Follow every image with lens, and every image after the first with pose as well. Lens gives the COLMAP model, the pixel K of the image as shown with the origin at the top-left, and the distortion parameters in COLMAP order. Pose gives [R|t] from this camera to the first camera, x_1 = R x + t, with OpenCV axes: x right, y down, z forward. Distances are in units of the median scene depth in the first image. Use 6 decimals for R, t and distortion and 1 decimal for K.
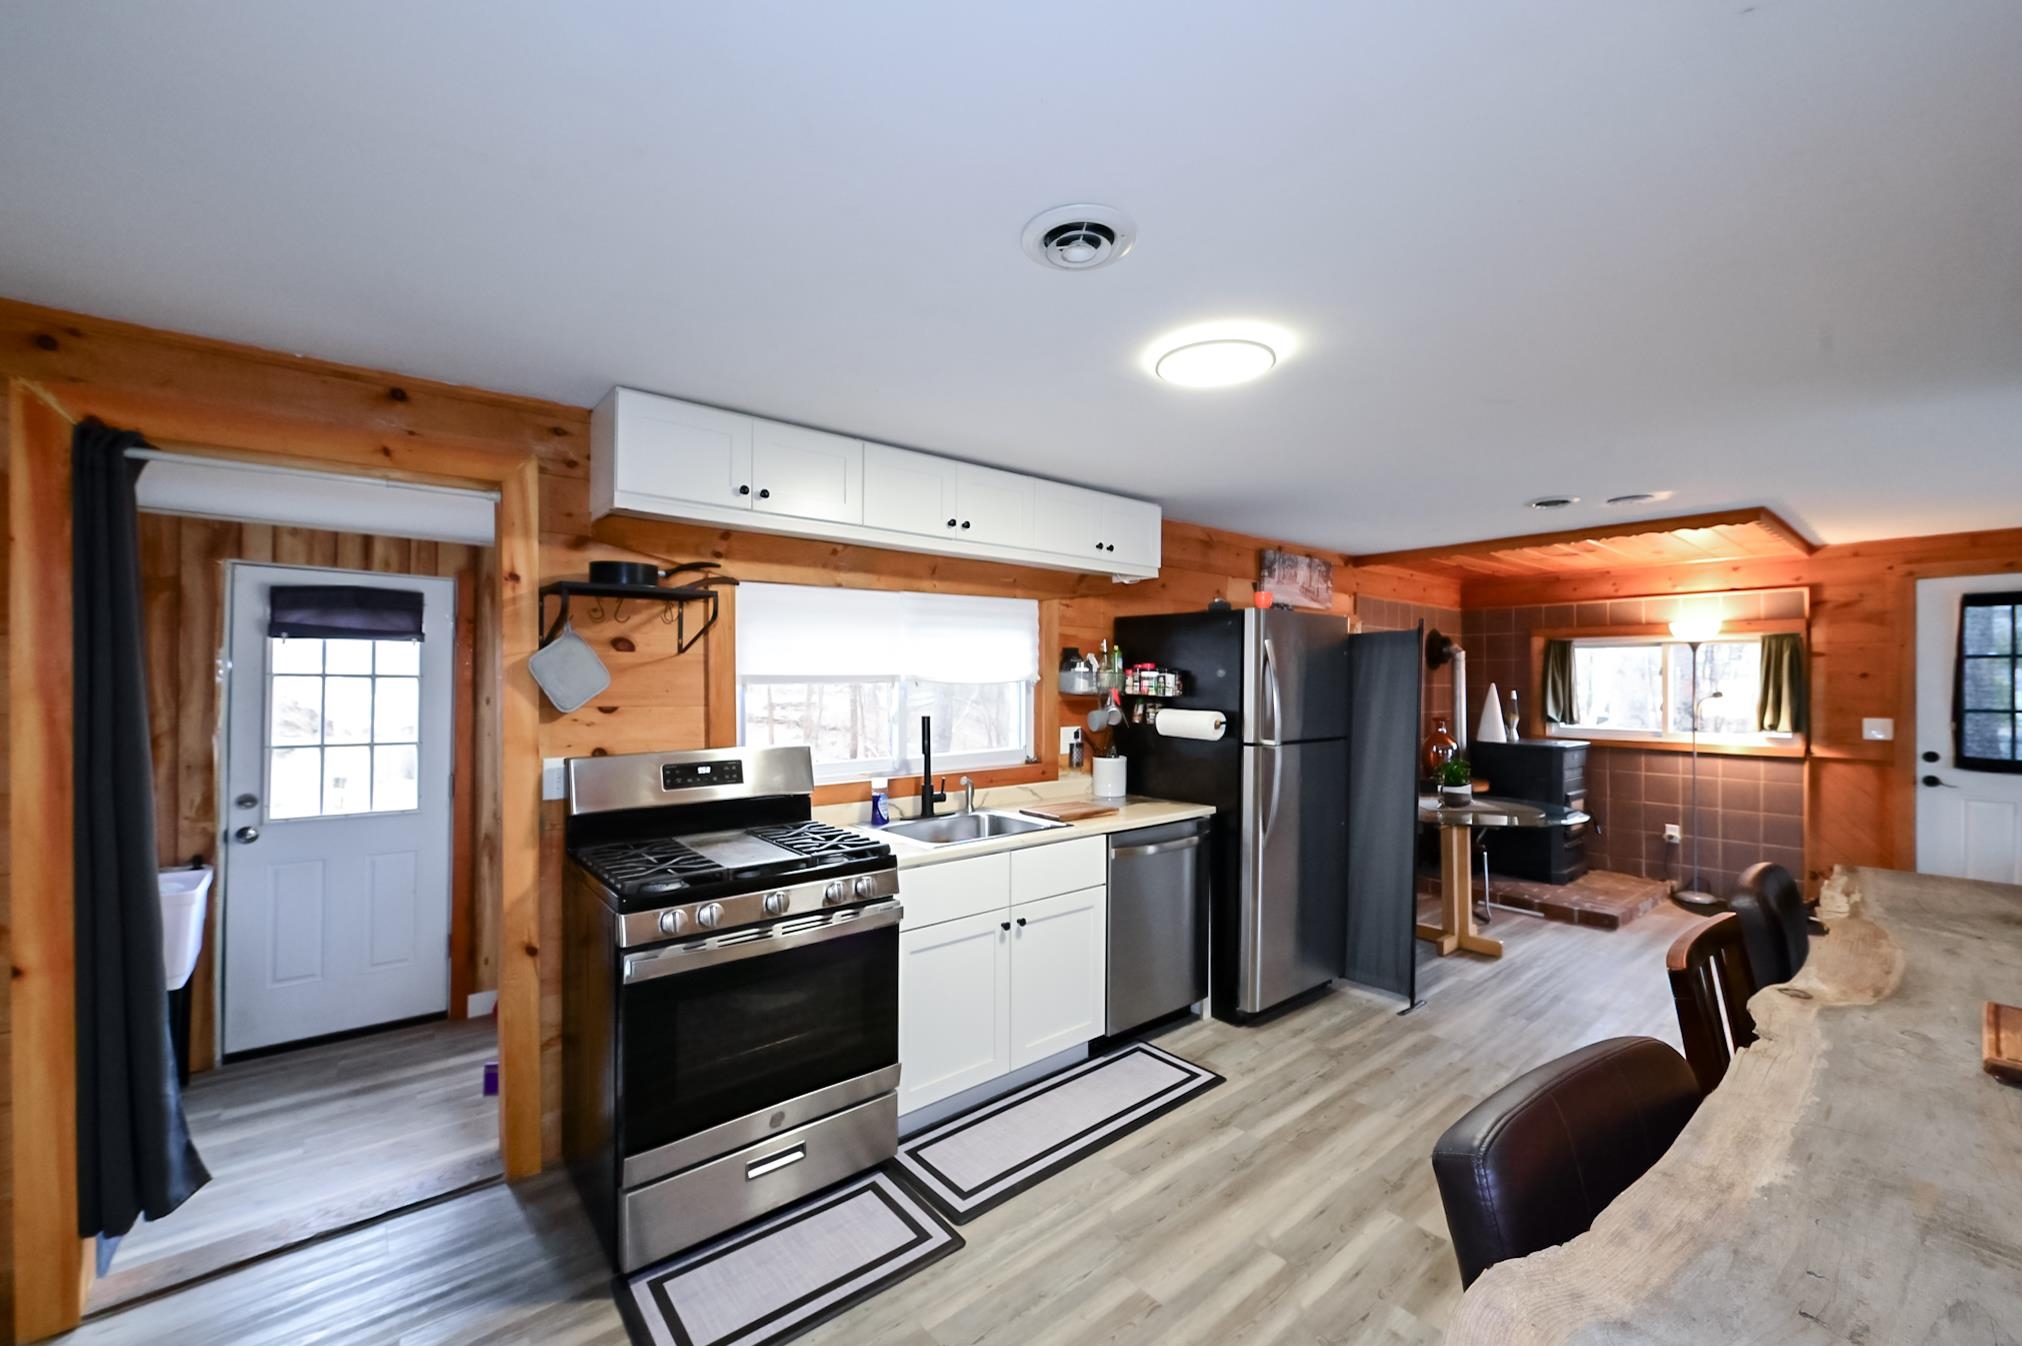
lens RADIAL K [[808.0, 0, 1014.8], [0, 808.0, 678.1], [0, 0, 1]] dist [-0.003586, -0.000252]
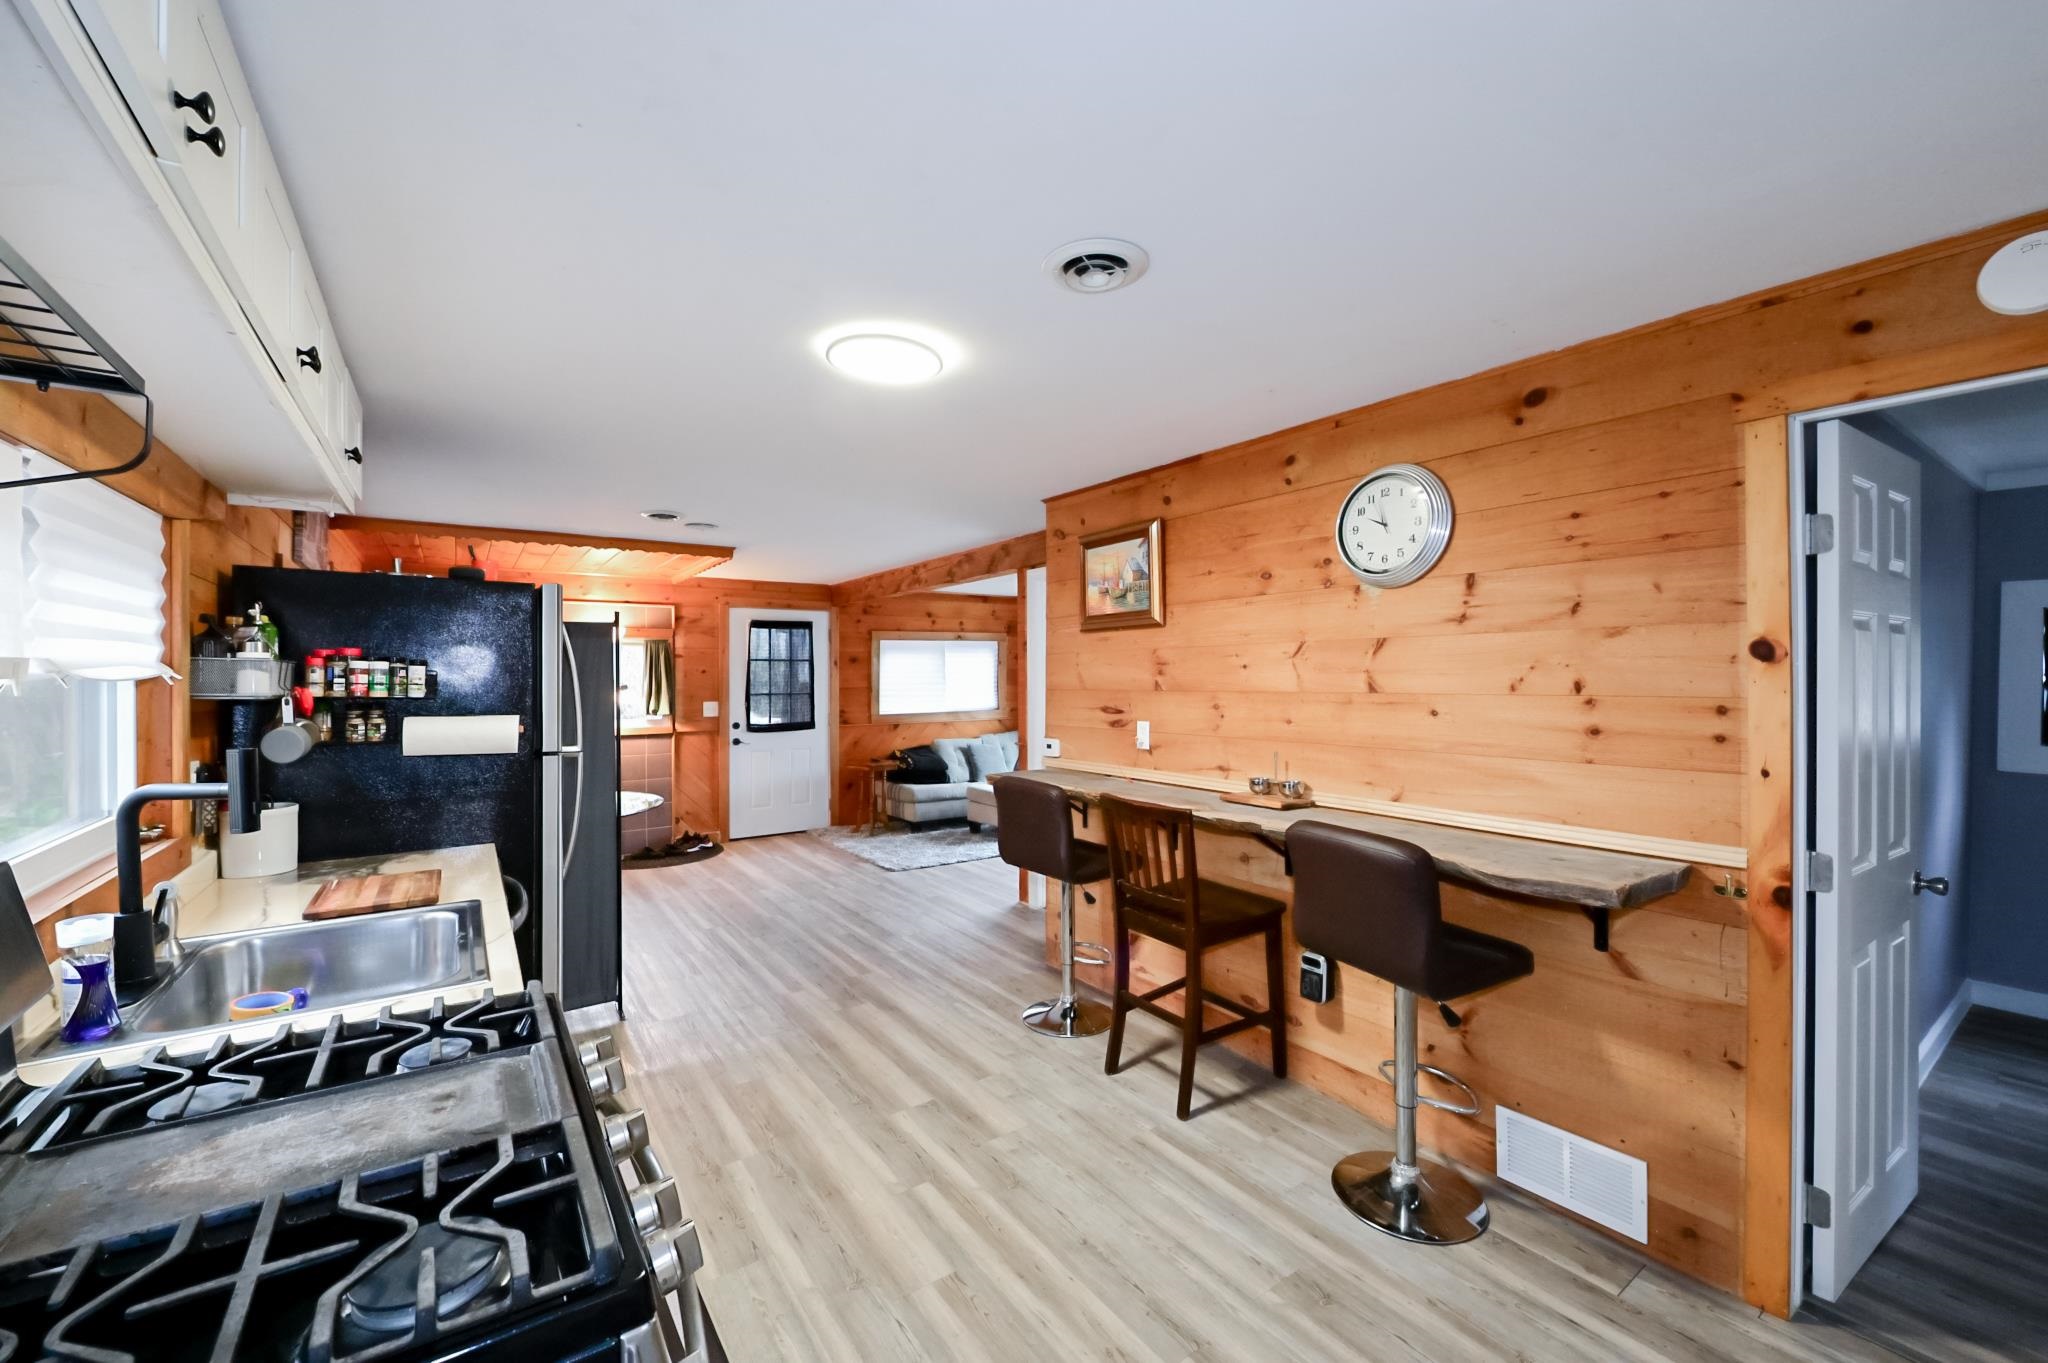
lens RADIAL K [[819.1, 0, 1025.5], [0, 819.1, 674.0], [0, 0, 1]] dist [-0.002665, -0.000305]
pose [[0.078441, 0.000135, 0.996919, -0.607510], [0.004153, 0.999991, -0.000462, 0.006668], [-0.996910, 0.004176, 0.078440, 0.582333]]
